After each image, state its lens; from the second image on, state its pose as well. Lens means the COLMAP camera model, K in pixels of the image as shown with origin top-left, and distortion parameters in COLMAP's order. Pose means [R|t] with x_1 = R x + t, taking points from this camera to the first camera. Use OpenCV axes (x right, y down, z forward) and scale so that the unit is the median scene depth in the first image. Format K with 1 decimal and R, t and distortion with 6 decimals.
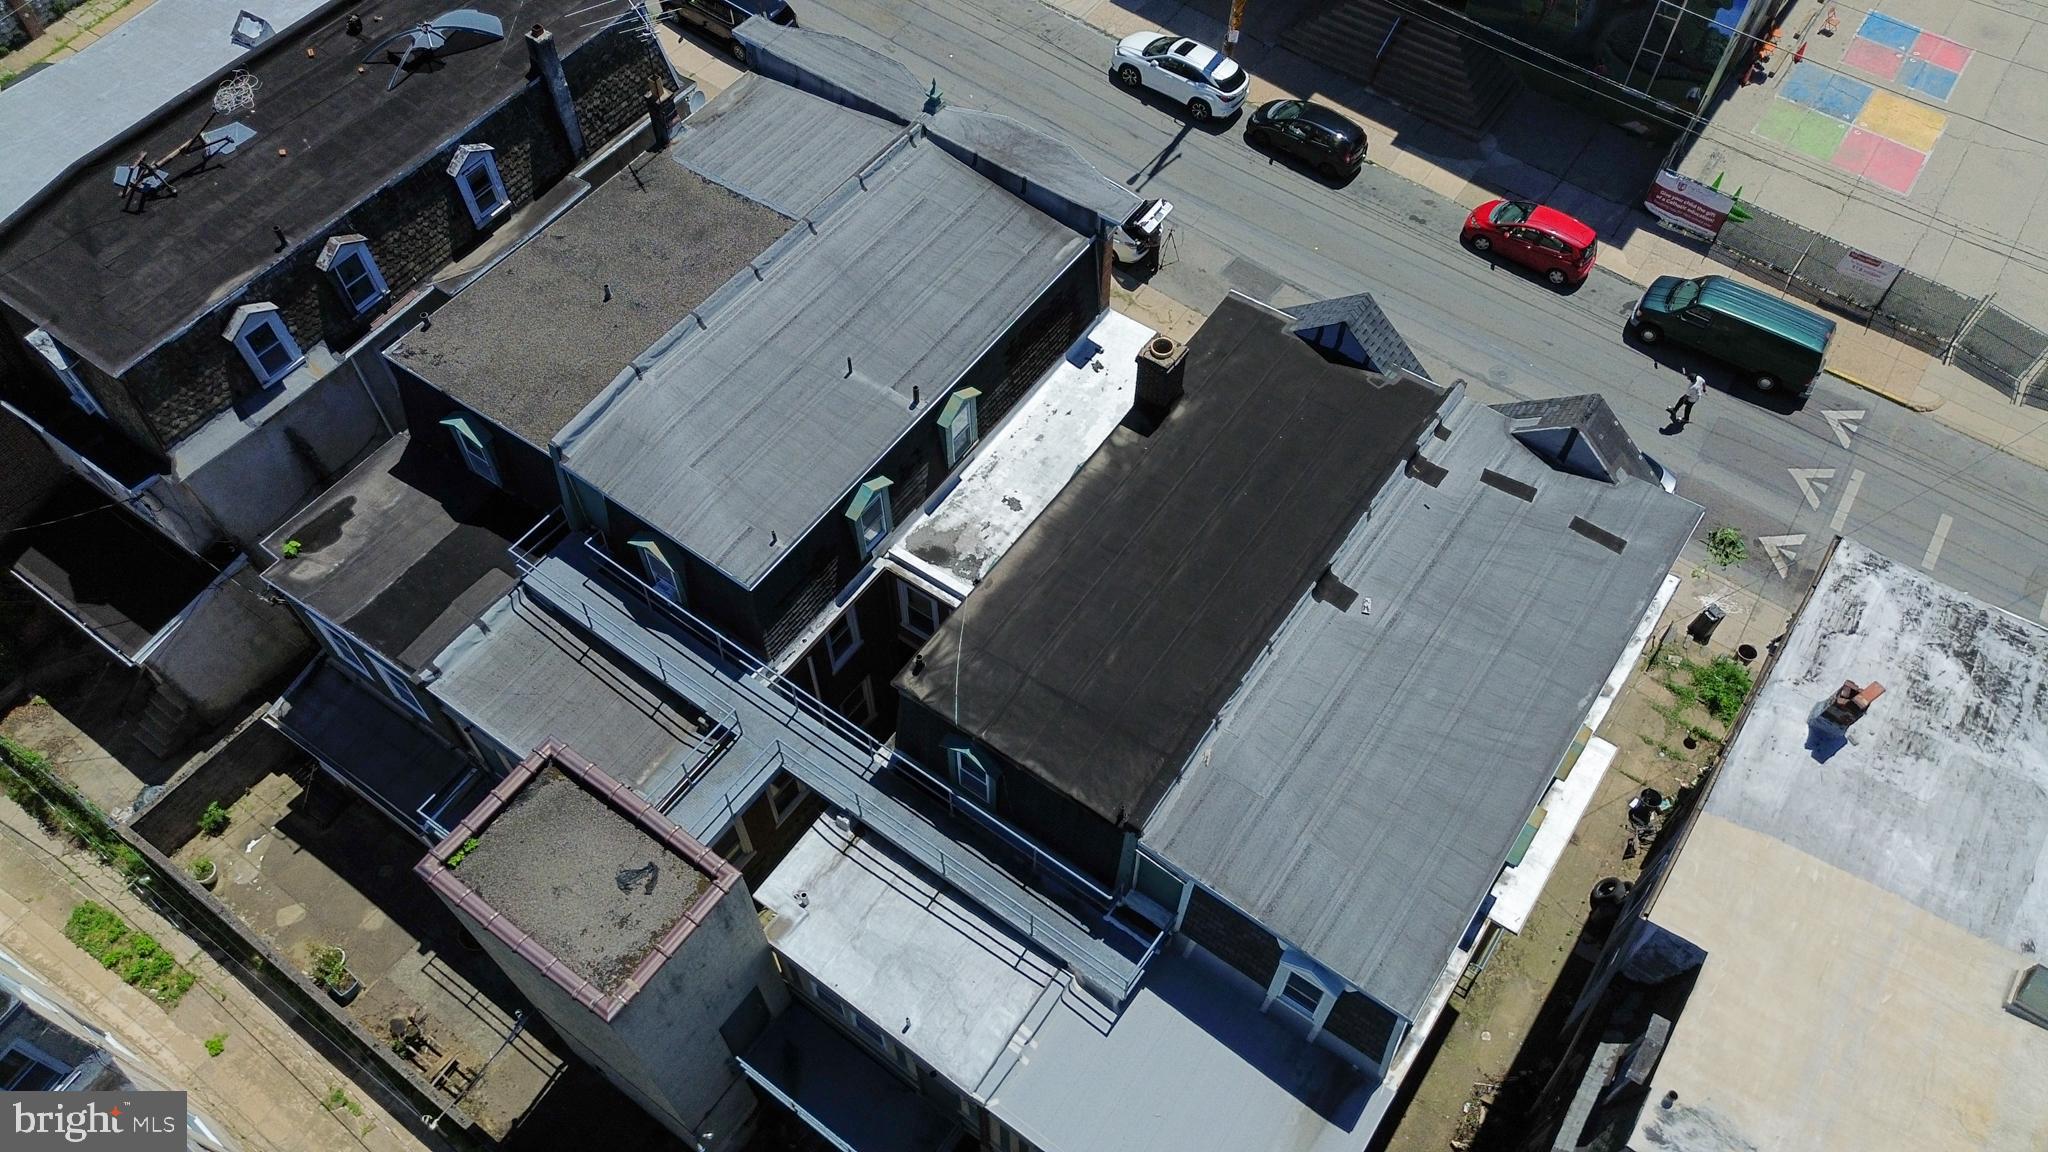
lens RADIAL K [[1450.6, 0, 1019.7], [0, 1450.6, 572.4], [0, 0, 1]] dist [0.083159, -0.081644]
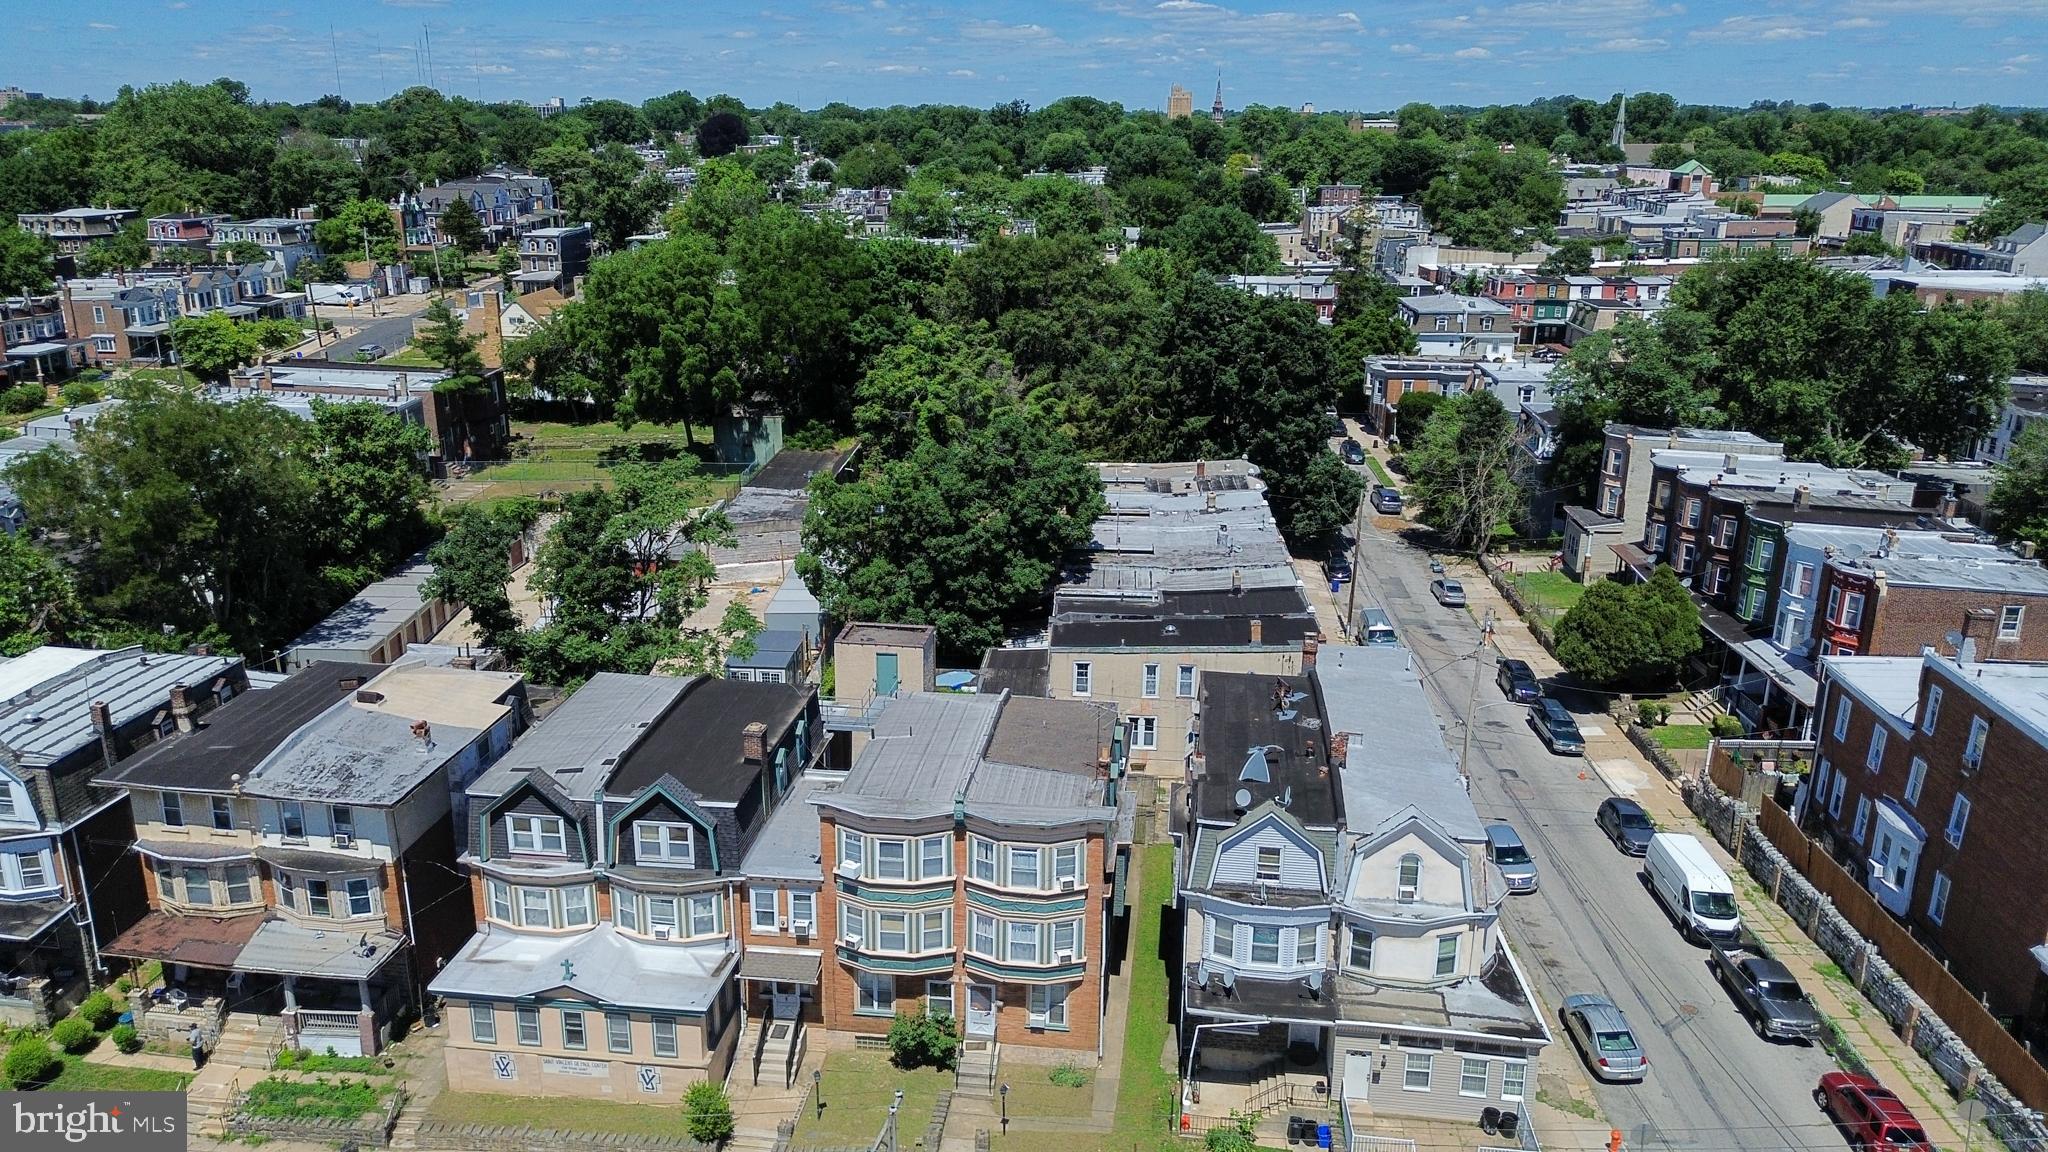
lens RADIAL K [[1446.1, 0, 1020.8], [0, 1446.1, 572.7], [0, 0, 1]] dist [0.067680, -0.054235]
pose [[-0.882676, 0.134579, -0.450301, 0.583271], [-0.389837, 0.325506, 0.861437, -1.883080], [0.262507, 0.935914, -0.234853, 1.236533]]
